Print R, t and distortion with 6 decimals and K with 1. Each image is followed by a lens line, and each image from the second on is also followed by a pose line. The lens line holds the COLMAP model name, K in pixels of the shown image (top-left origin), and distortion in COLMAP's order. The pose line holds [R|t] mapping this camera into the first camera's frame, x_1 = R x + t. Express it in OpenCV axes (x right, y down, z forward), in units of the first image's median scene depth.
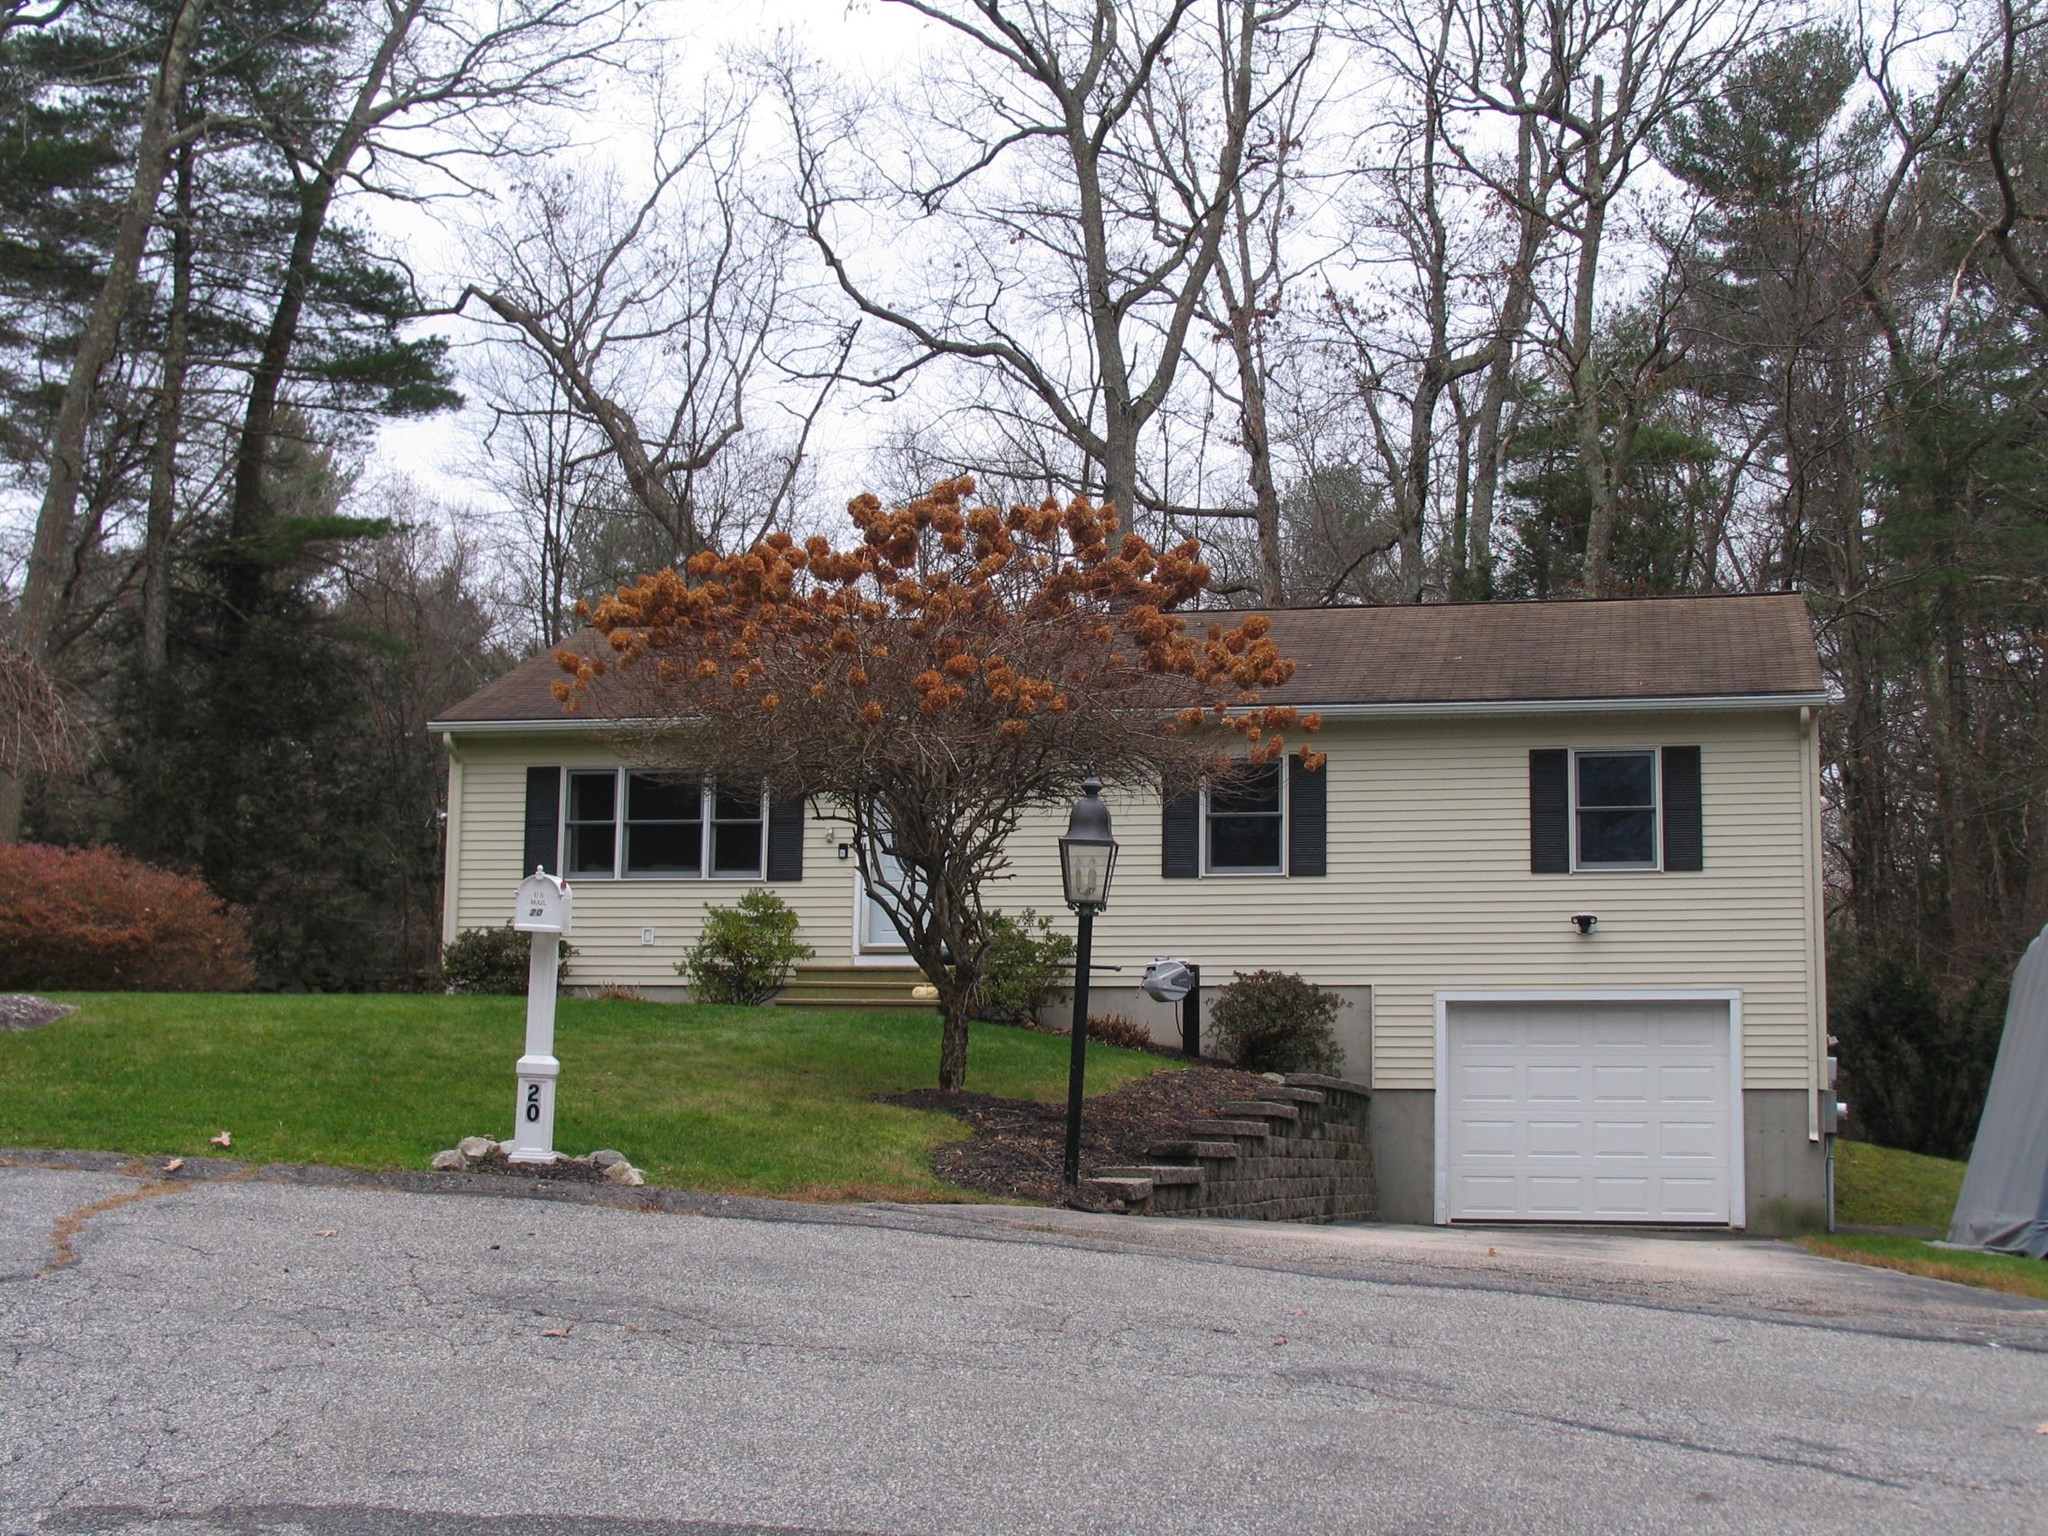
lens RADIAL K [[2876.7, 0, 1081.6], [0, 2876.7, 762.9], [0, 0, 1]] dist [-0.033006, 0.075411]
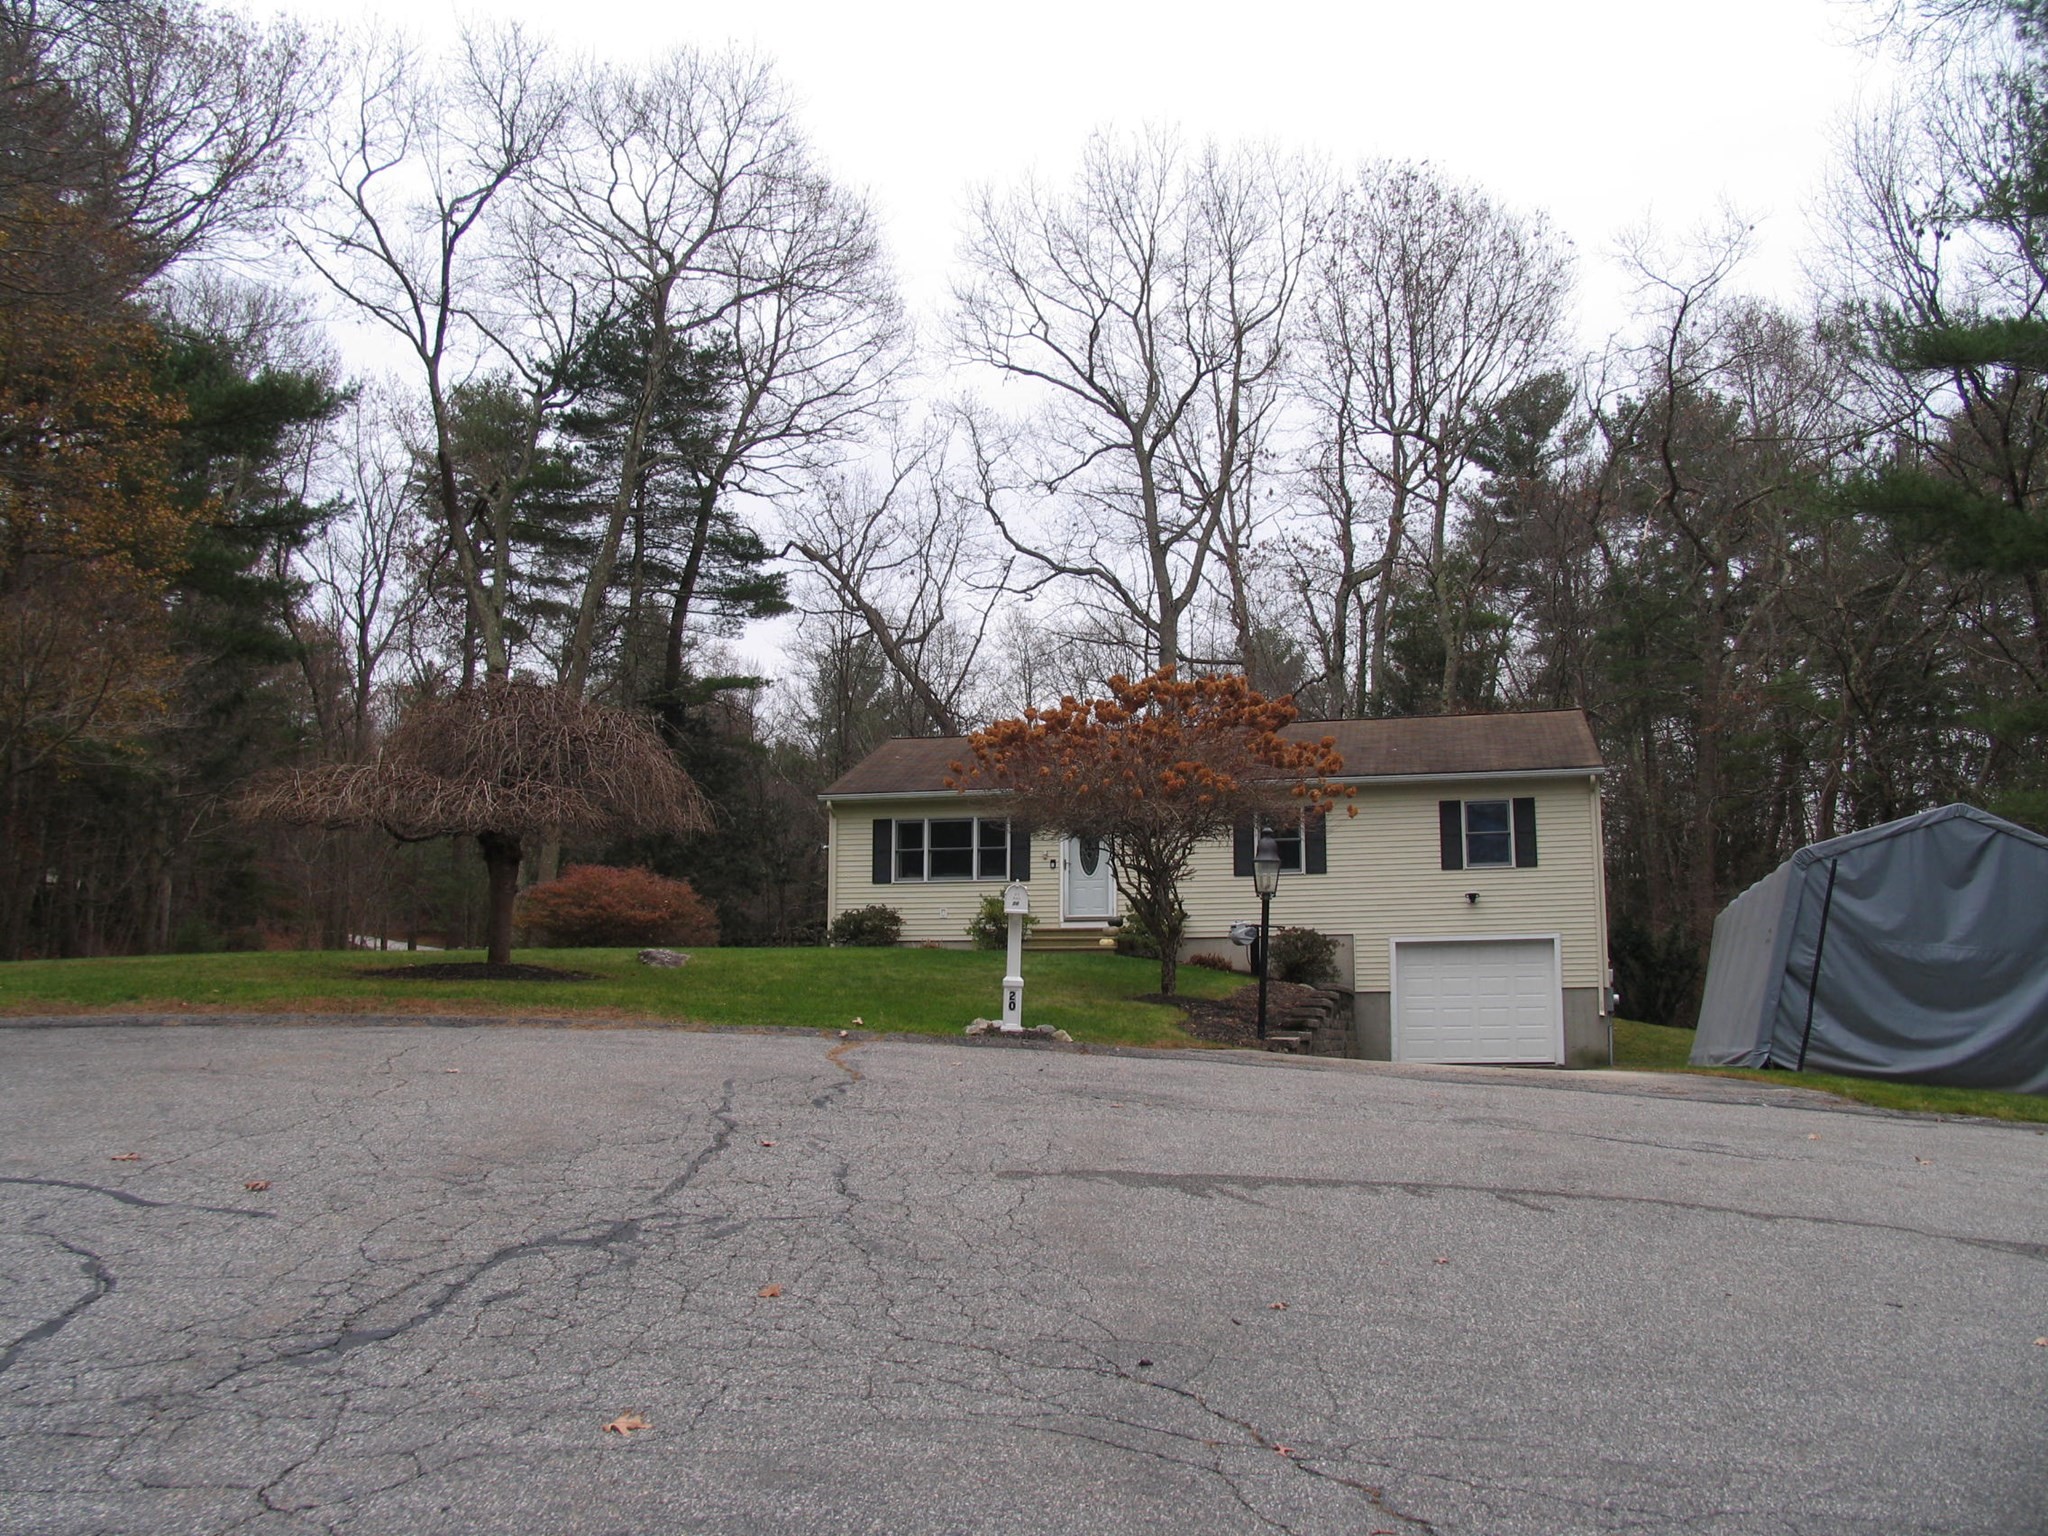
lens RADIAL K [[1735.8, 0, 1024.0], [0, 1735.8, 768.0], [0, 0, 1]] dist [-0.166068, 0.136721]
pose [[0.999088, -0.016996, -0.039170, -0.035395], [0.016179, 0.999647, -0.021064, -0.003953], [0.039514, 0.020411, 0.999011, -0.047300]]
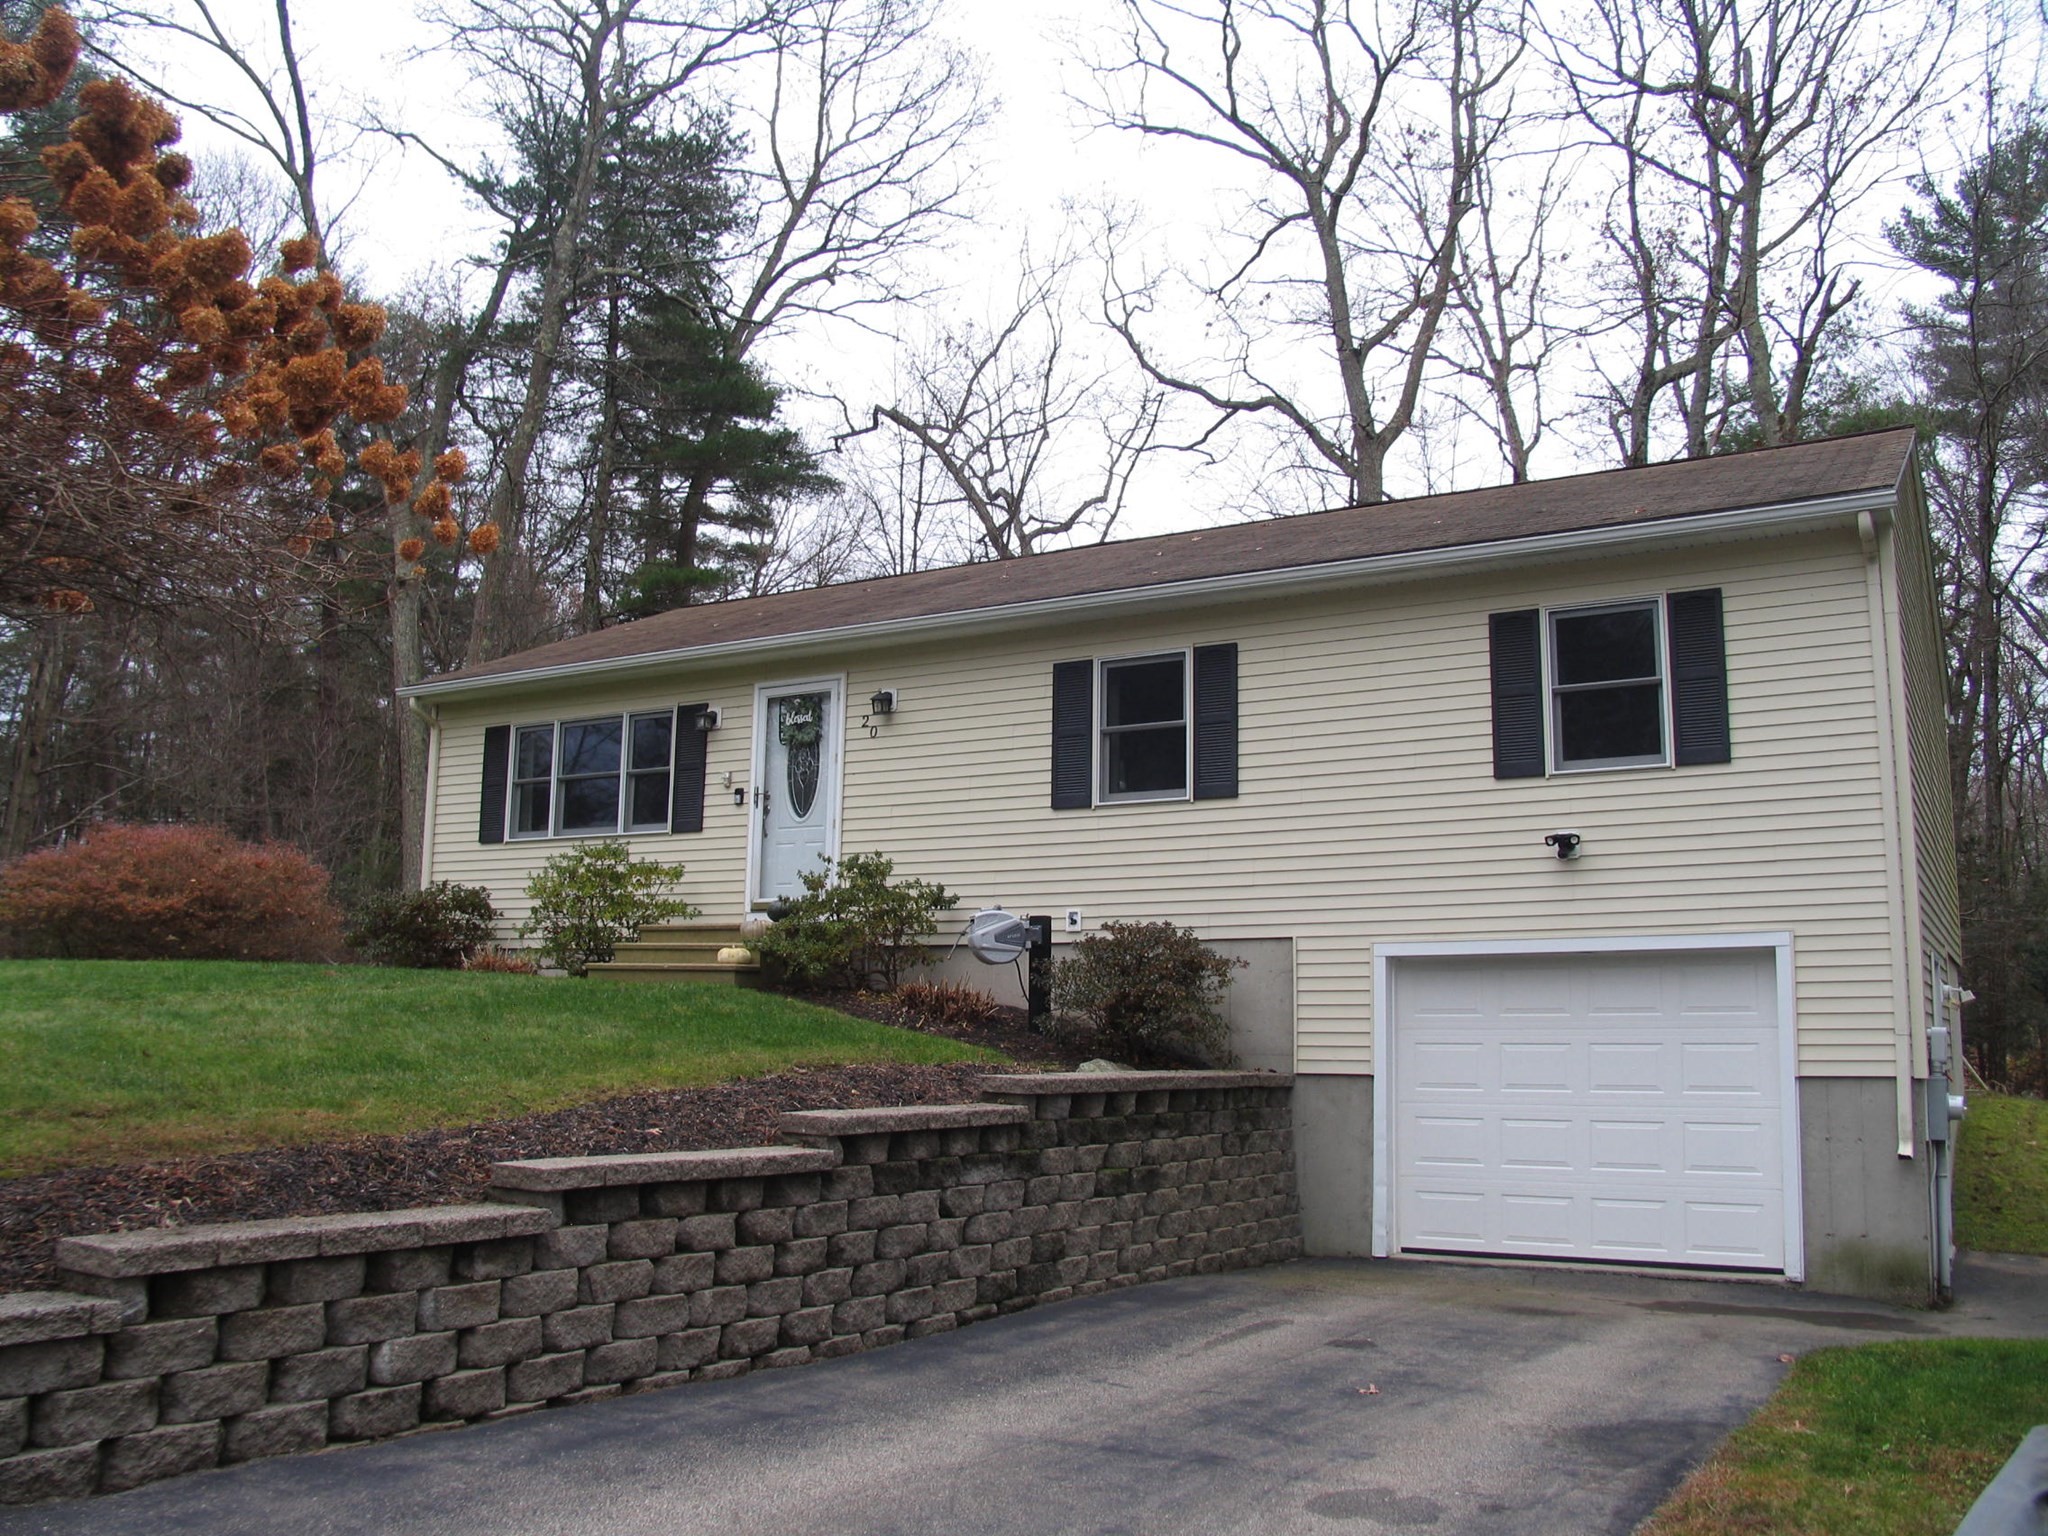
lens RADIAL K [[1735.8, 0, 1024.0], [0, 1735.8, 768.0], [0, 0, 1]] dist [-0.166068, 0.136721]
pose [[0.942594, -0.049251, -0.330288, 0.109680], [0.042344, 0.998708, -0.028082, 0.024849], [0.331244, 0.012484, 0.943462, 0.319566]]
